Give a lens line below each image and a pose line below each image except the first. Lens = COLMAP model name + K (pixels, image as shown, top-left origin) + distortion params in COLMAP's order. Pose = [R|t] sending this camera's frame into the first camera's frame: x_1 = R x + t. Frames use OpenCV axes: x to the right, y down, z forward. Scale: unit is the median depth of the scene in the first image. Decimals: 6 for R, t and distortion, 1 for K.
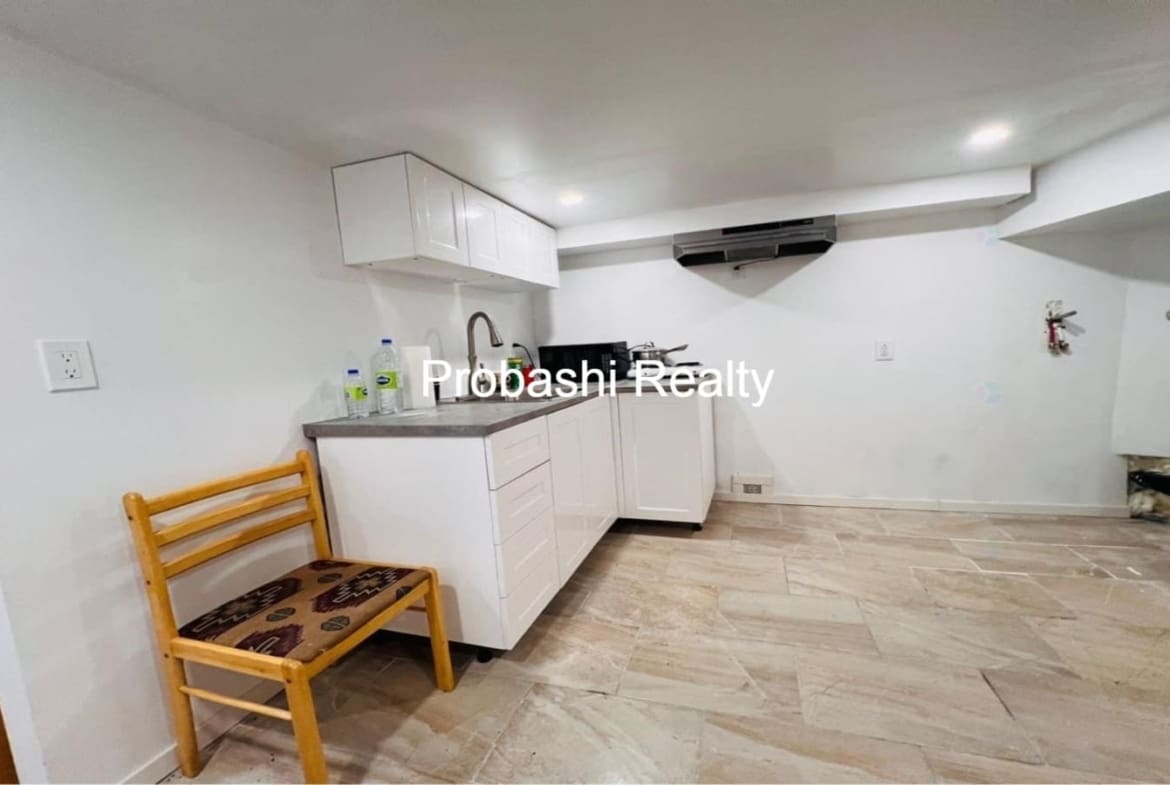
lens RADIAL K [[502.3, 0, 585.0], [0, 502.3, 392.5], [0, 0, 1]] dist [-0.000005, 0.000101]
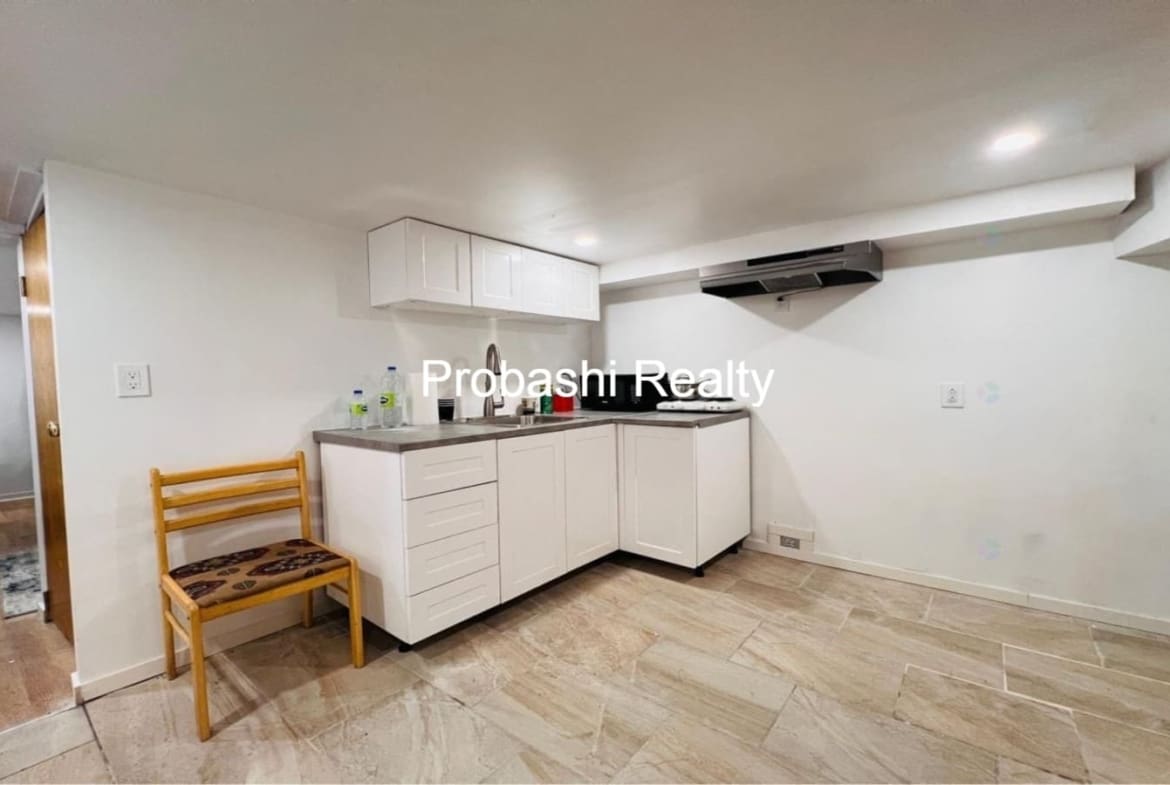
lens RADIAL K [[499.4, 0, 586.2], [0, 499.4, 380.7], [0, 0, 1]] dist [-0.000532, 0.000173]
pose [[0.935149, 0.040591, -0.351922, 0.462720], [-0.064852, 0.996241, -0.057422, -0.032144], [0.348269, 0.076521, 0.934266, 0.031795]]
